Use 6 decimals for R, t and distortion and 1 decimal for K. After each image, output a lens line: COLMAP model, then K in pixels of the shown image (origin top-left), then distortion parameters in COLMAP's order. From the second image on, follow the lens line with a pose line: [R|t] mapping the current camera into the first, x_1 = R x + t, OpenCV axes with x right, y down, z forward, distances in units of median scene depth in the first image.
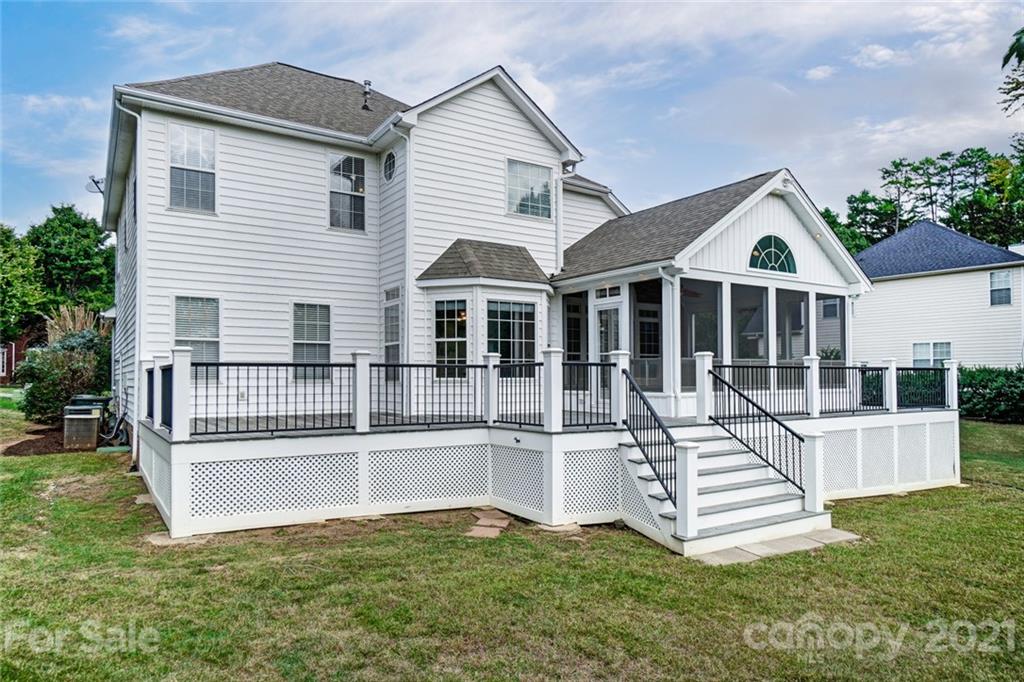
lens RADIAL K [[657.1, 0, 506.7], [0, 657.1, 337.7], [0, 0, 1]] dist [-0.004164, -0.000235]
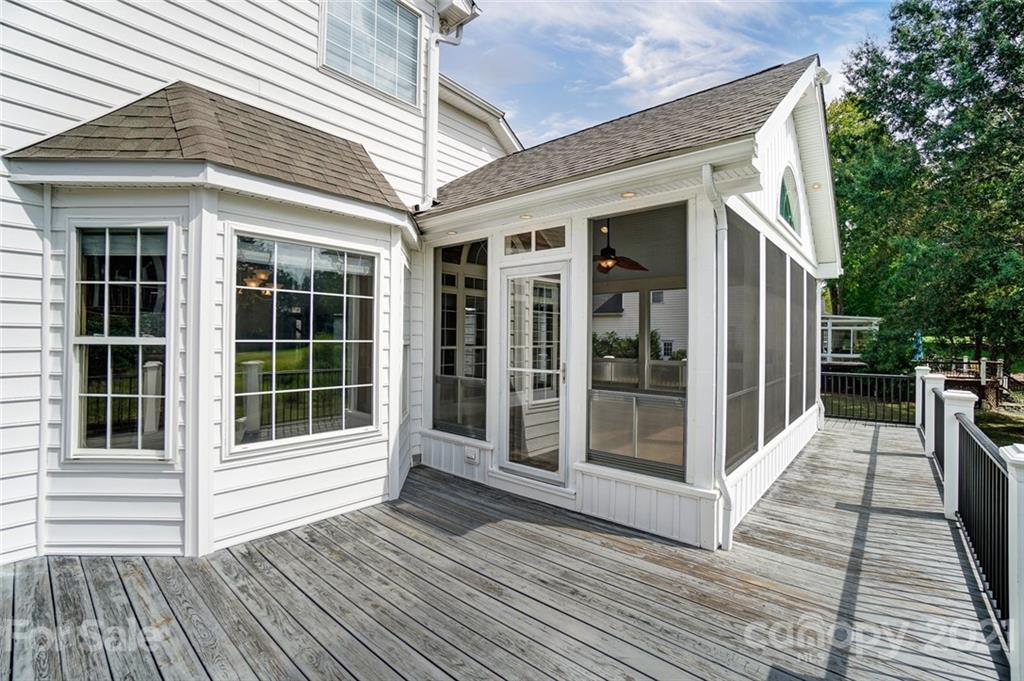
lens RADIAL K [[445.9, 0, 505.4], [0, 445.9, 340.5], [0, 0, 1]] dist [-0.039435, 0.000164]
pose [[0.962898, 0.011732, 0.269609, 0.047947], [-0.029706, 0.997591, 0.062683, -0.016981], [-0.268224, -0.068366, 0.960928, 0.689776]]
